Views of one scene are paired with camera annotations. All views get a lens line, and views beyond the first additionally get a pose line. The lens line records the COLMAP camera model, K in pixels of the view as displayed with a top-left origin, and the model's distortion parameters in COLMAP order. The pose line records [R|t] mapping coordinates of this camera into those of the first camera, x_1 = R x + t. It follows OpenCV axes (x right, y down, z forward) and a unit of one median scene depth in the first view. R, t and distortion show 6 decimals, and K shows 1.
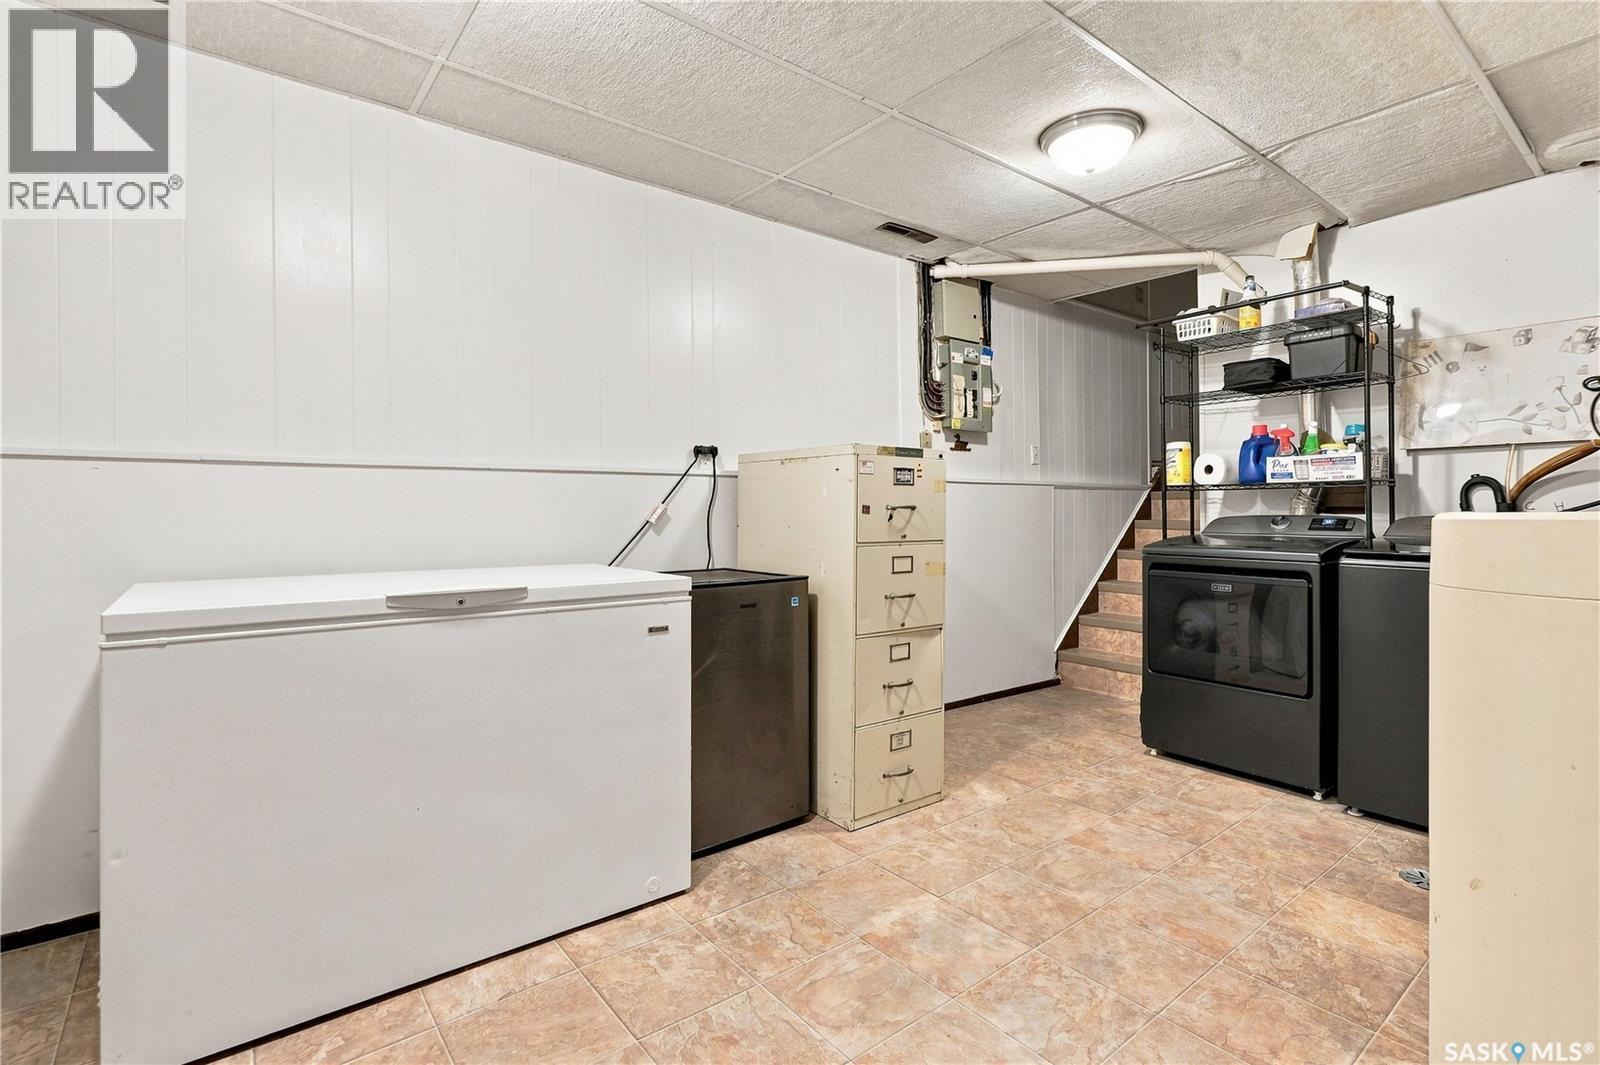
lens RADIAL K [[734.9, 0, 800.0], [0, 734.9, 532.5], [0, 0, 1]] dist [-0.001070, 0.000471]
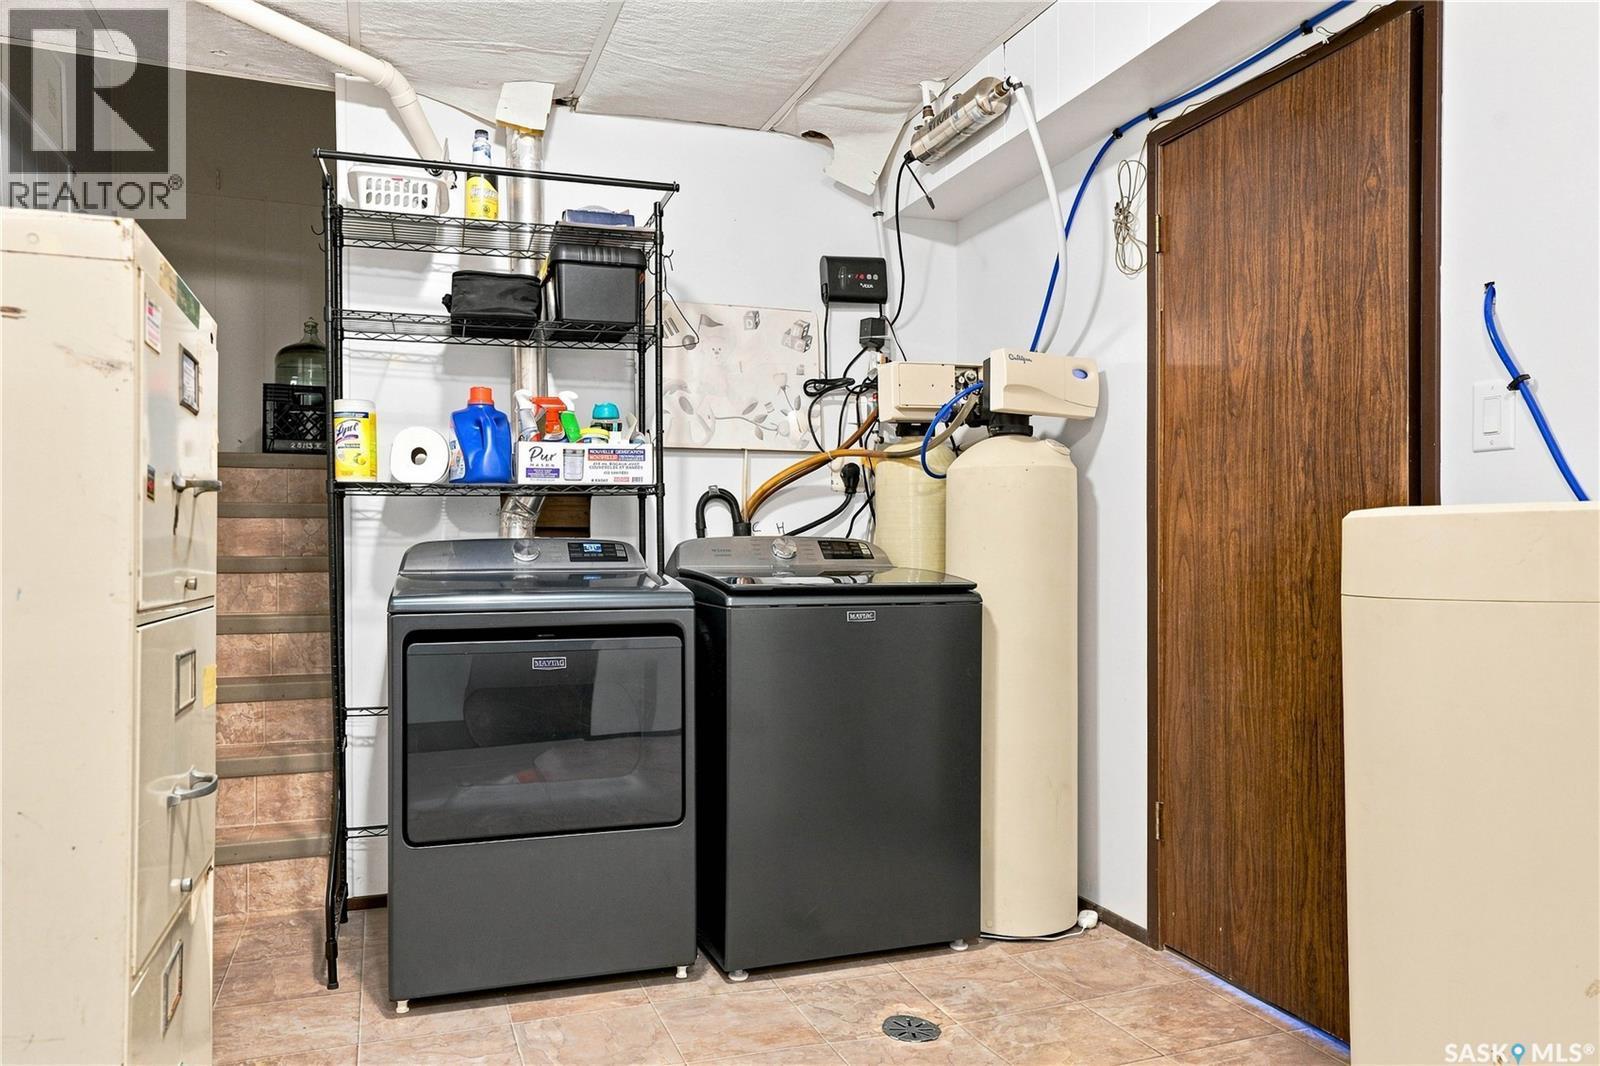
lens RADIAL K [[1122.4, 0, 798.7], [0, 1122.4, 551.4], [0, 0, 1]] dist [0.000751, 0.001897]
pose [[0.319503, -0.004138, 0.947576, -0.174004], [0.034252, 0.999387, -0.007185, 0.002086], [-0.946966, 0.034752, 0.319449, 0.531645]]
